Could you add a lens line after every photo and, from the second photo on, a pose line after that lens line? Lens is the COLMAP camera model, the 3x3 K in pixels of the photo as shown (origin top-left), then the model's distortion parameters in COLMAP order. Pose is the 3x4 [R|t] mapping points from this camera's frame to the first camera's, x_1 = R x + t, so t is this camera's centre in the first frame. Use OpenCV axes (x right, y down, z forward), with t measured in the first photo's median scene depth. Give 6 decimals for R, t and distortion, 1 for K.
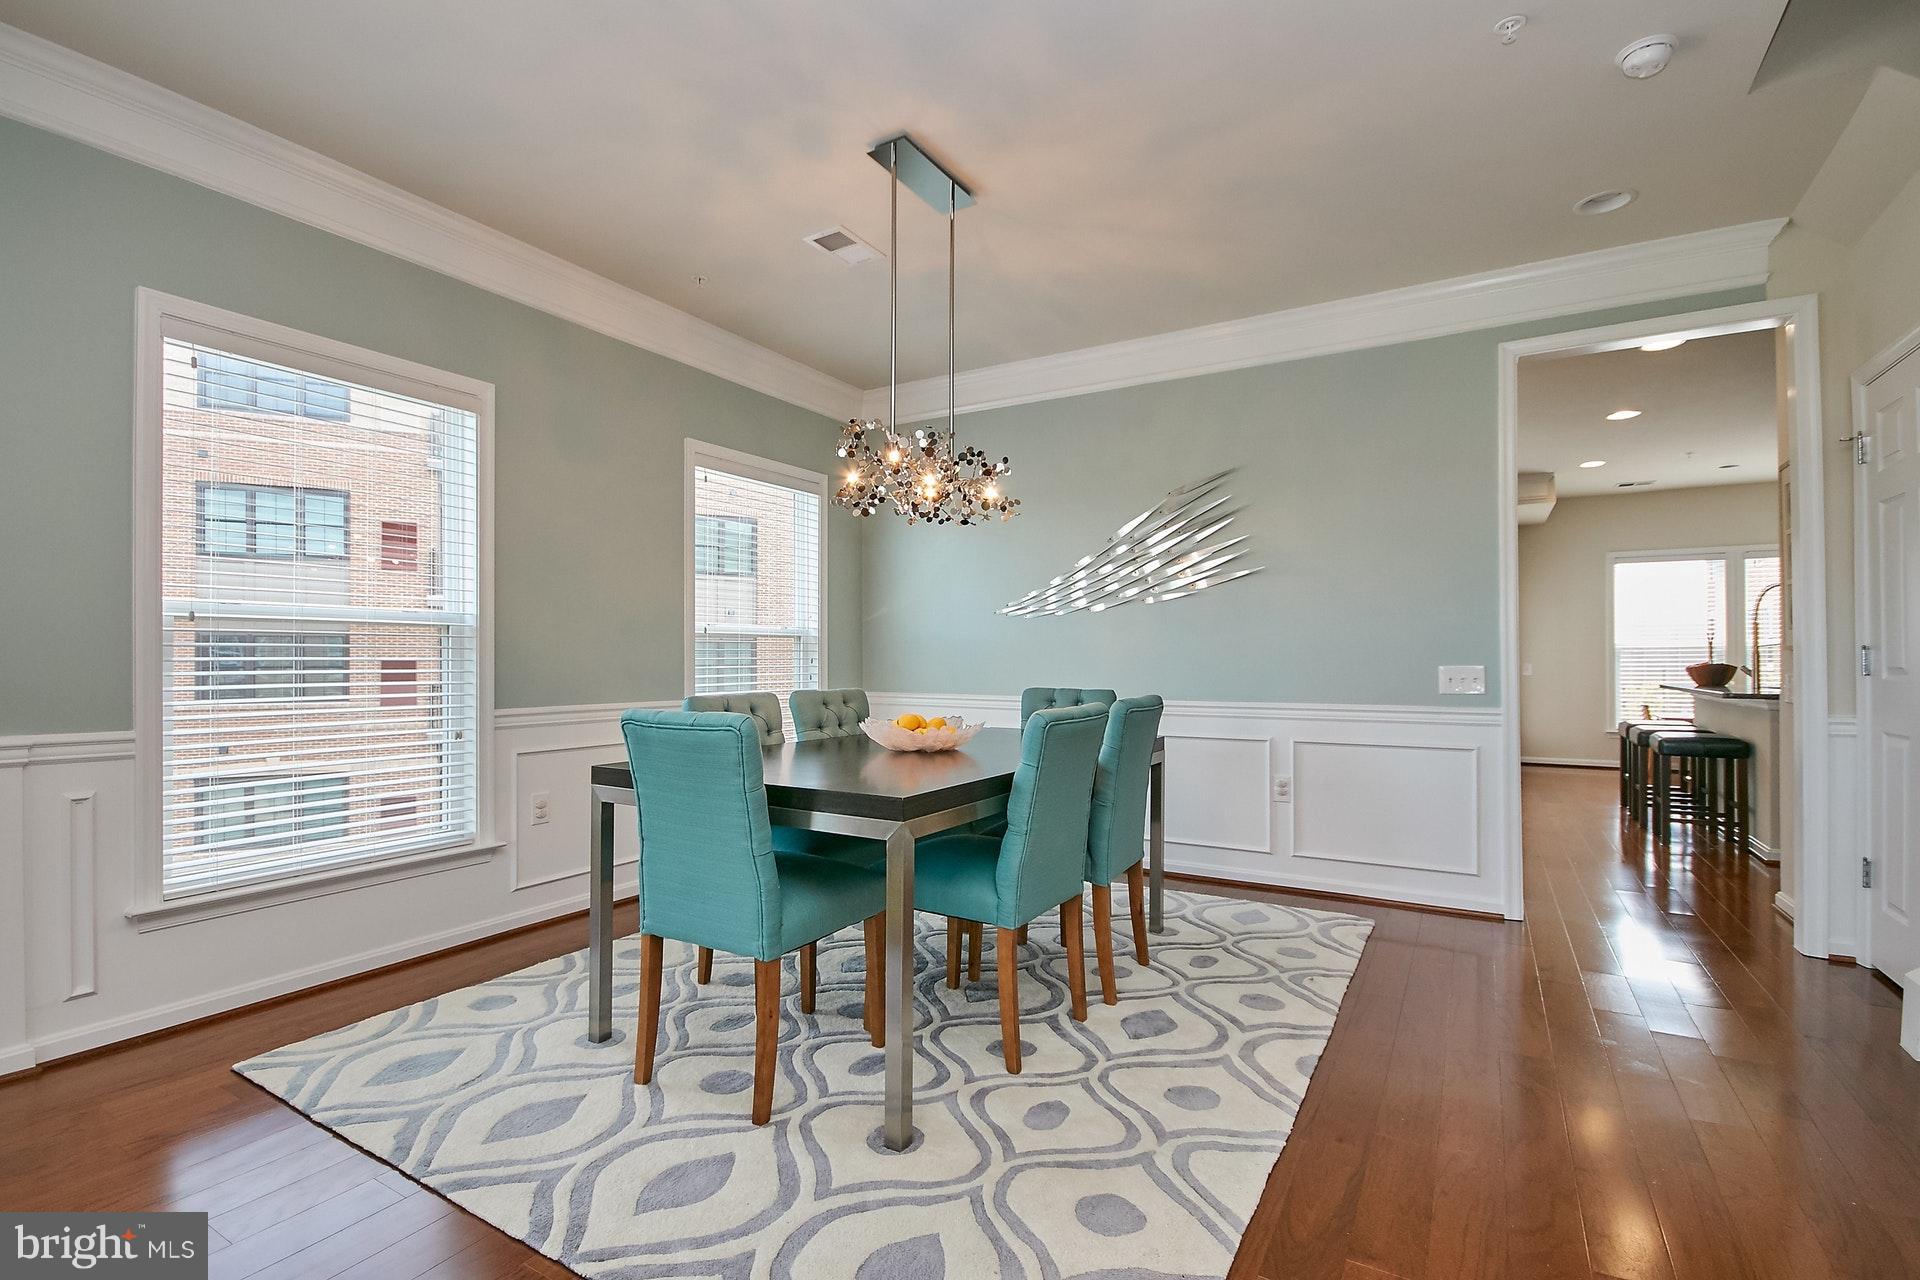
lens RADIAL K [[887.9, 0, 955.2], [0, 887.9, 649.7], [0, 0, 1]] dist [-0.000084, -0.000143]
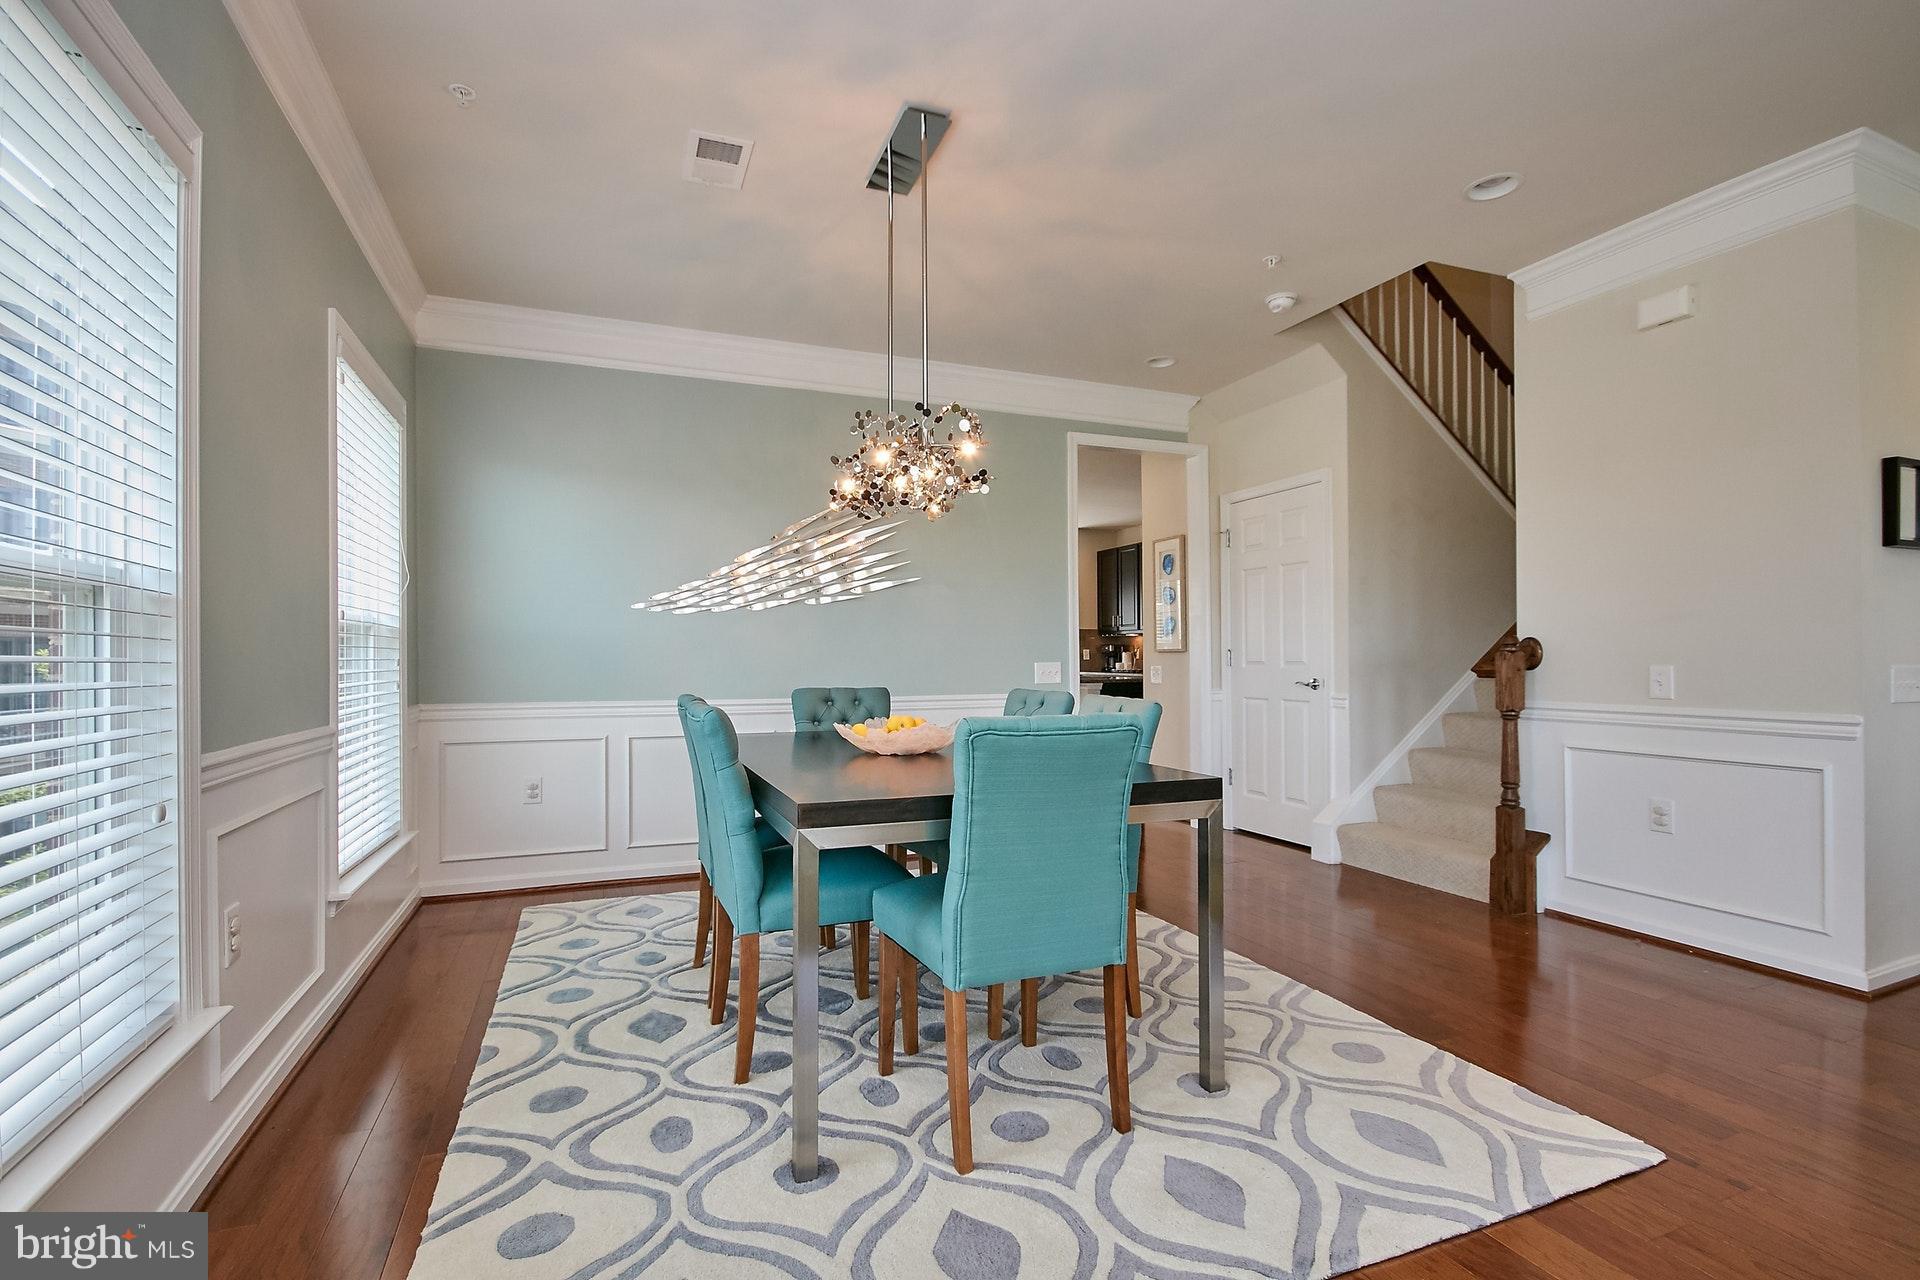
lens RADIAL K [[887.9, 0, 955.2], [0, 887.9, 649.7], [0, 0, 1]] dist [-0.000084, -0.000143]
pose [[0.600648, 0.004764, 0.799499, -0.656911], [-0.007314, 0.999973, -0.000464, 0.000185], [-0.799480, -0.005569, 0.600667, 0.326938]]
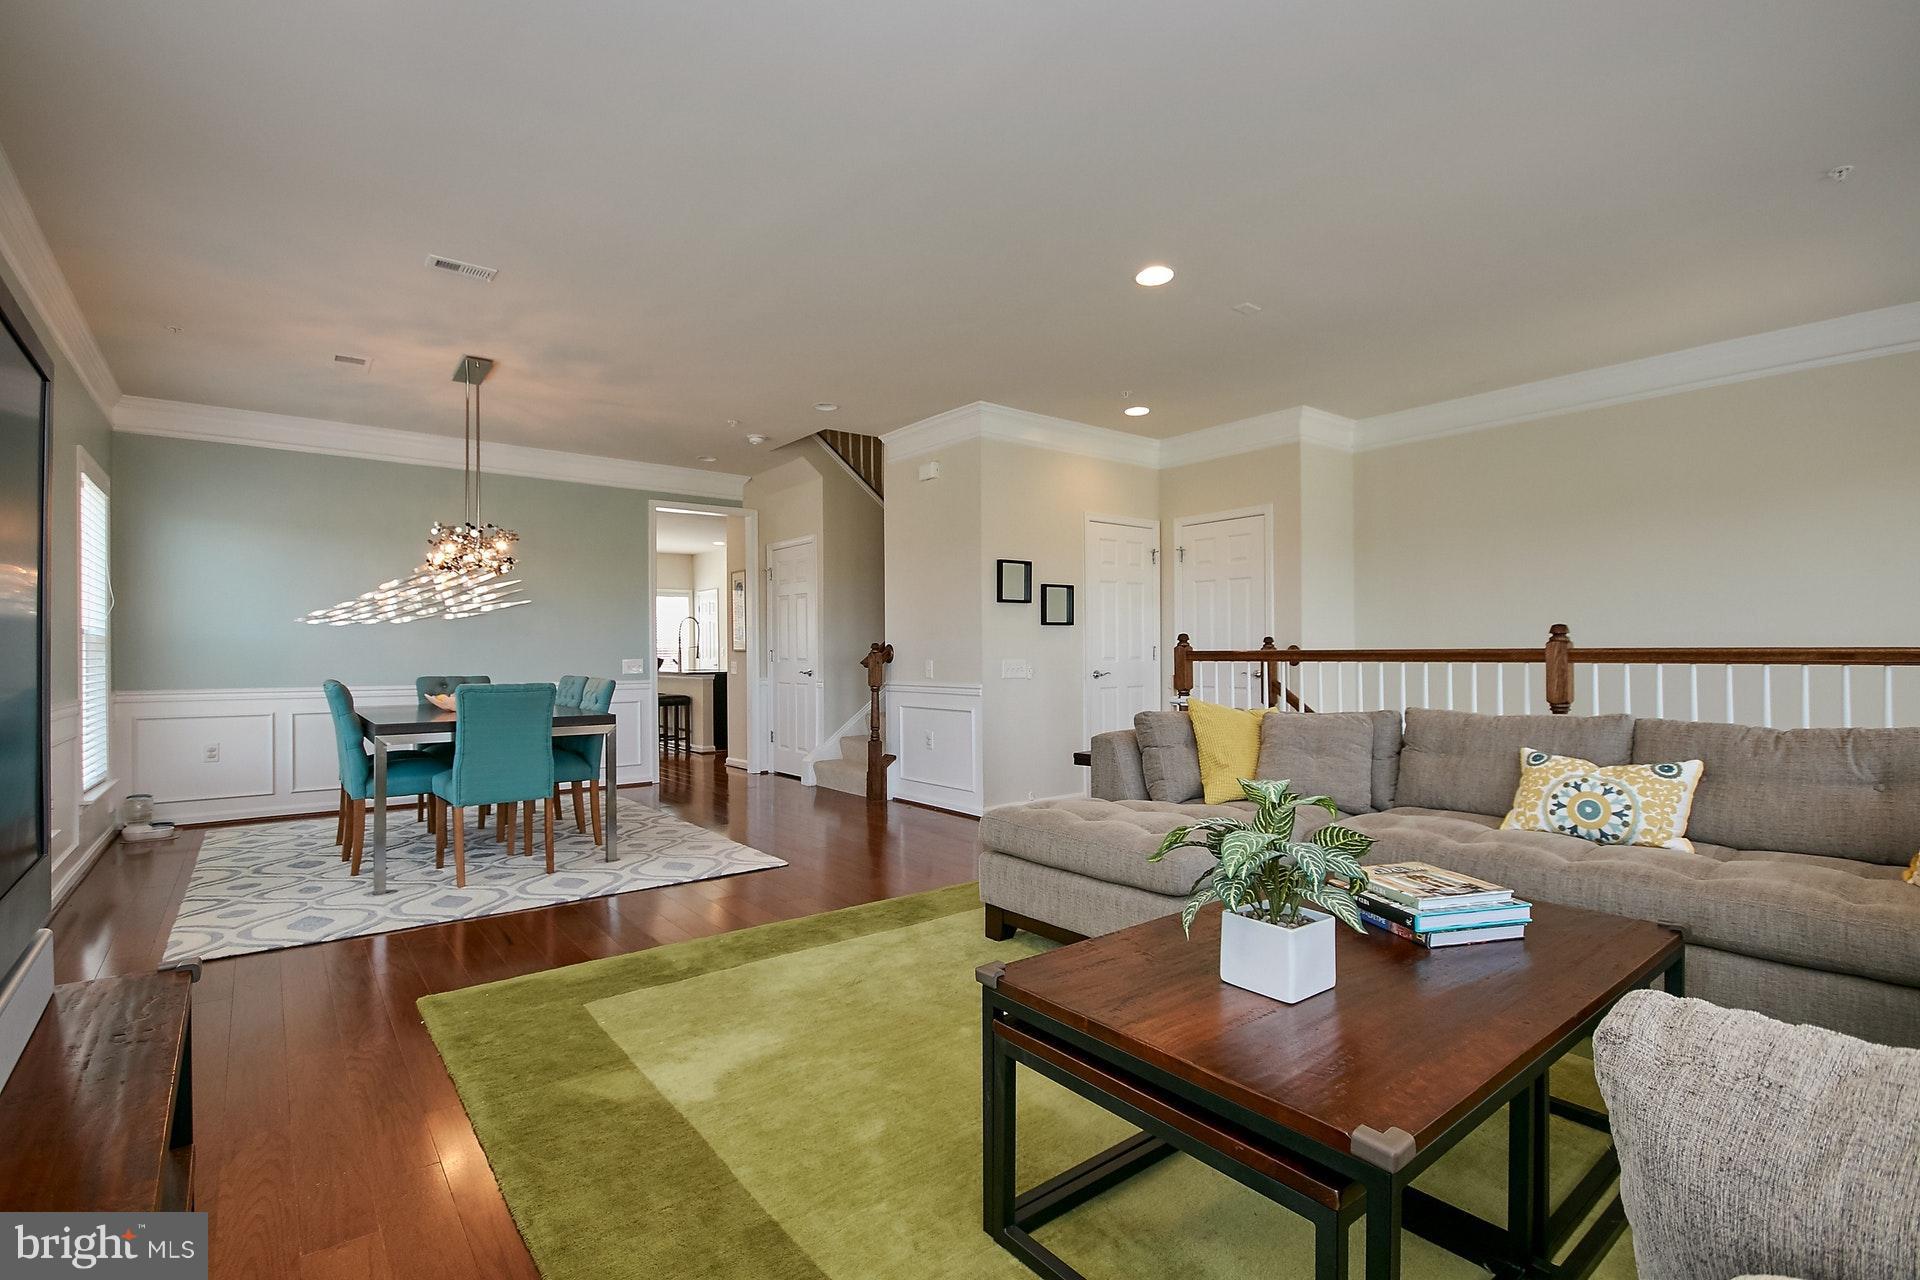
lens RADIAL K [[889.3, 0, 957.8], [0, 889.3, 649.5], [0, 0, 1]] dist [0.002797, -0.007300]
pose [[0.353616, 0.003213, 0.935385, -1.106743], [-0.008185, 0.999966, -0.000341, -0.010588], [-0.935355, -0.007535, 0.353631, -0.401083]]
